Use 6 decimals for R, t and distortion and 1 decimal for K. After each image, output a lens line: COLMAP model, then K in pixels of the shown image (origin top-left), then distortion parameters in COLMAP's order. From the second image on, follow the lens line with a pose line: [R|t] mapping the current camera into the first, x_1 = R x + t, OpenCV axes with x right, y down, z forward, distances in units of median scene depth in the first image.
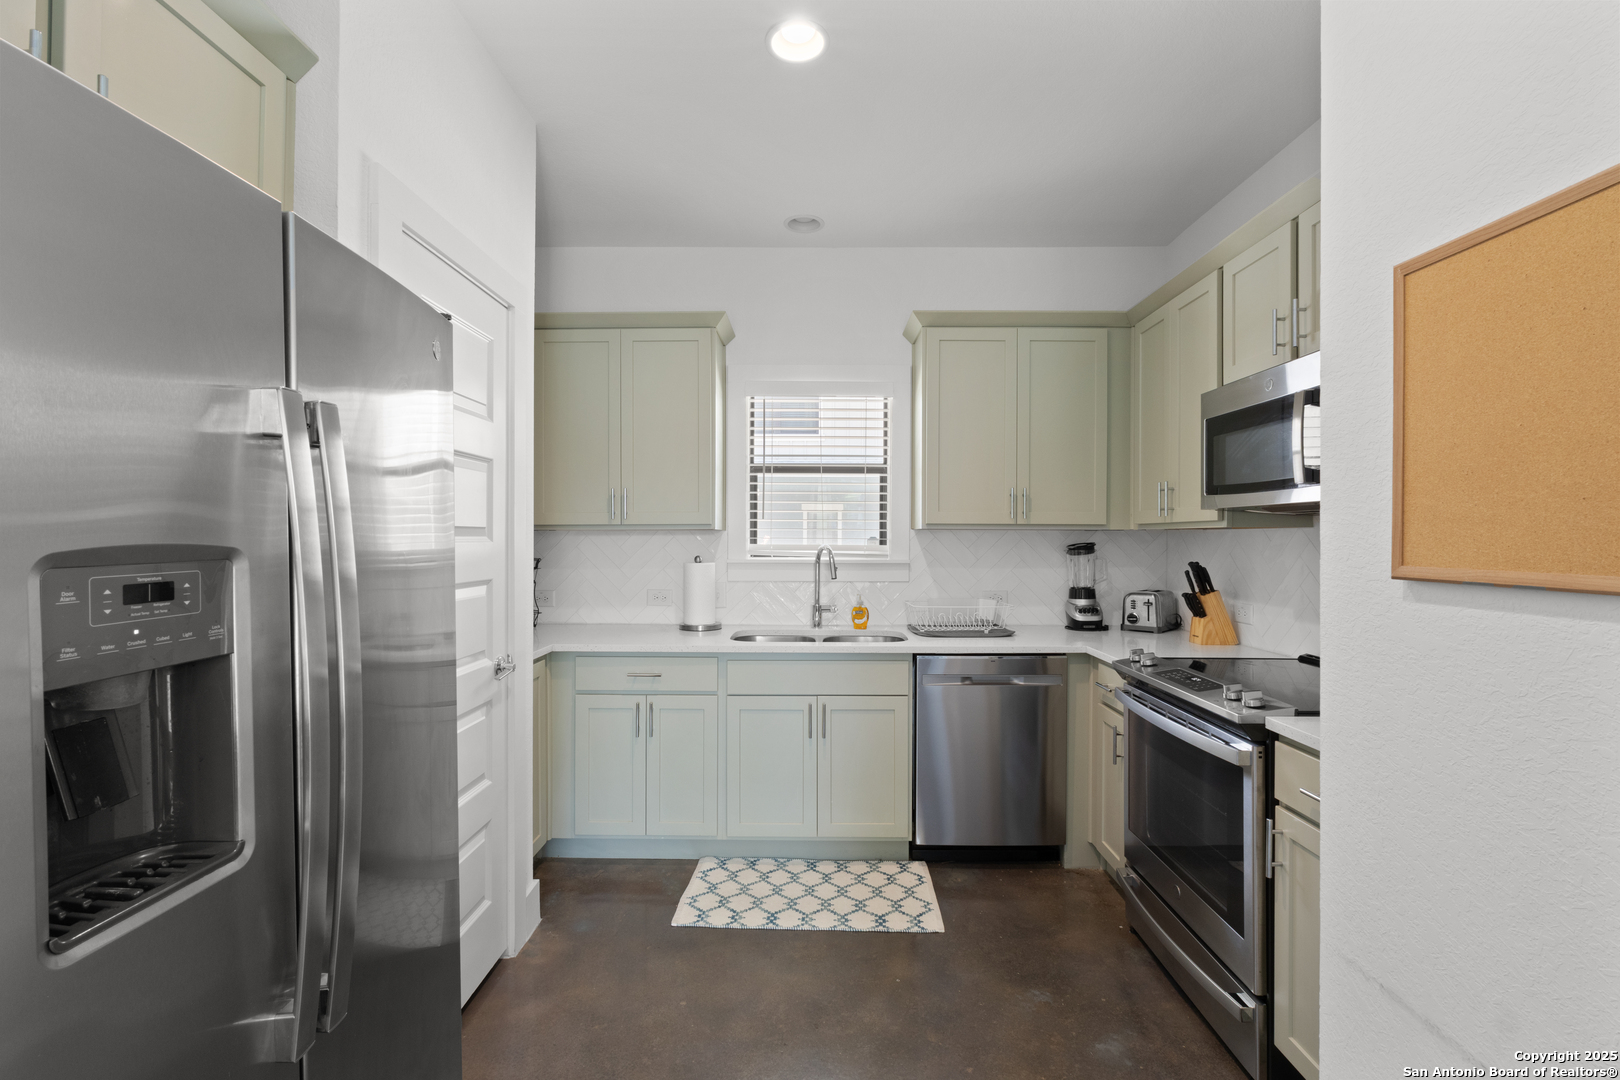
lens RADIAL K [[724.7, 0, 809.5], [0, 724.7, 541.6], [0, 0, 1]] dist [-0.006986, 0.001311]
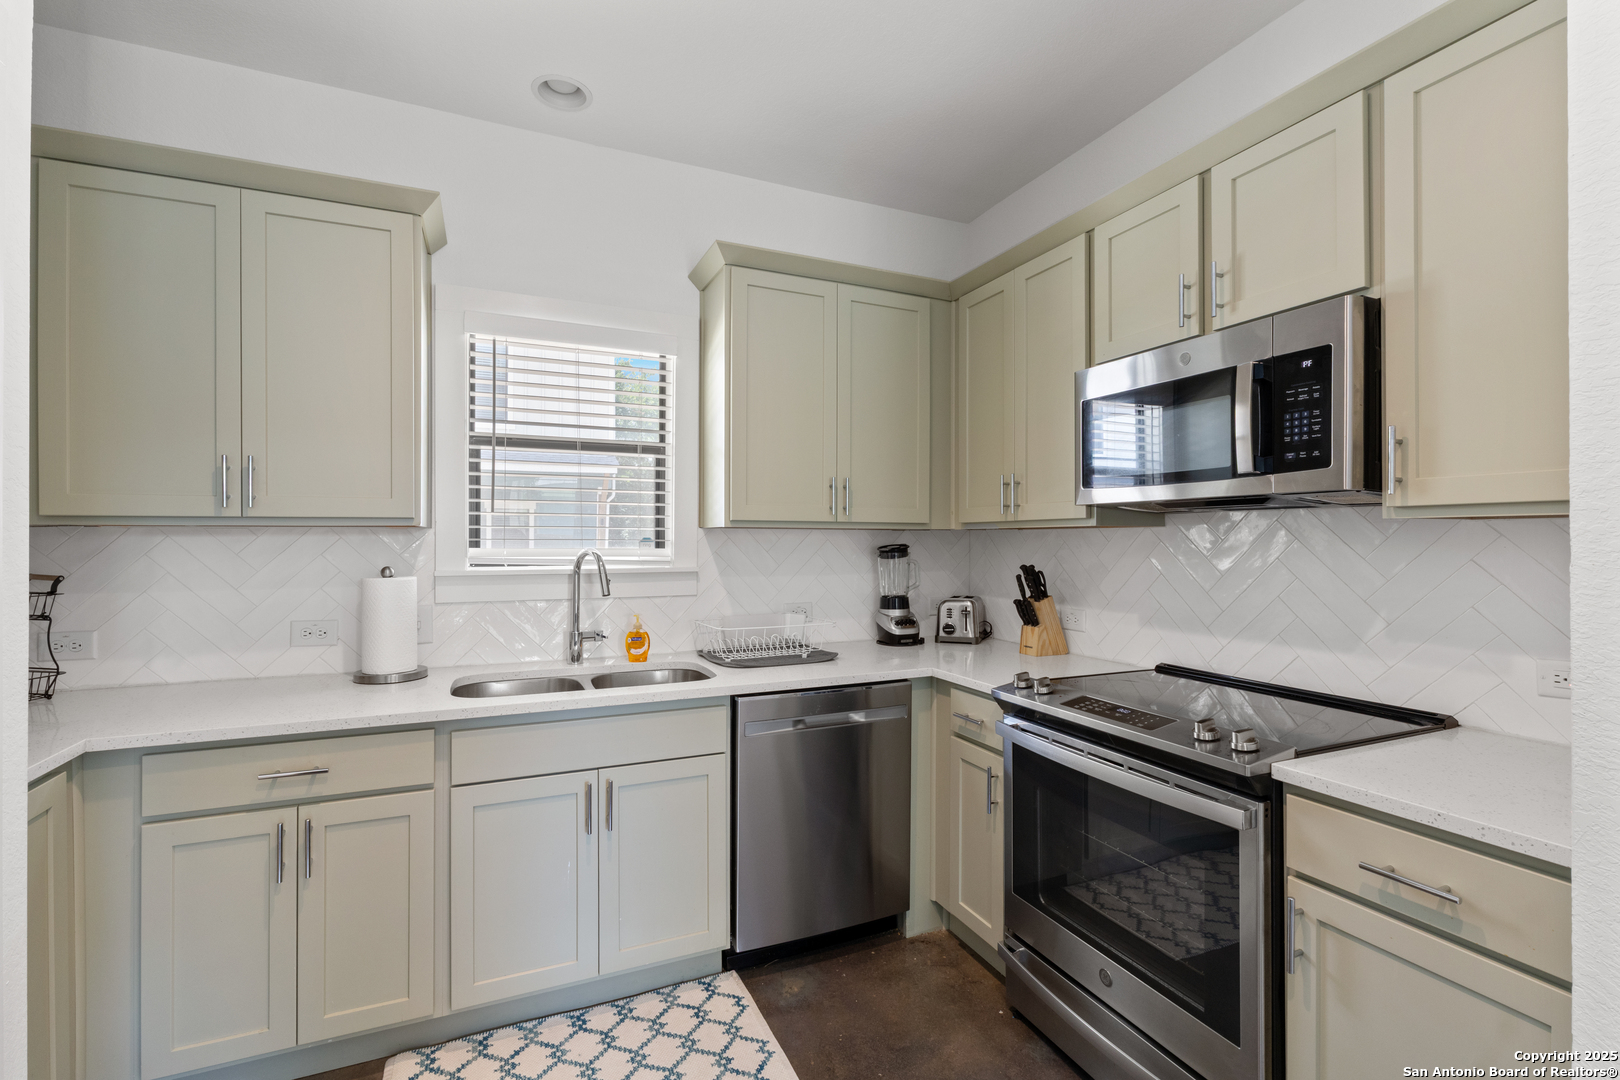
lens RADIAL K [[724.7, 0, 813.2], [0, 724.7, 540.0], [0, 0, 1]] dist [-0.006986, 0.001311]
pose [[0.908121, -0.000844, 0.418707, -0.088301], [0.003088, 0.999984, -0.004683, 0.000193], [-0.418696, 0.005546, 0.908109, 0.285683]]
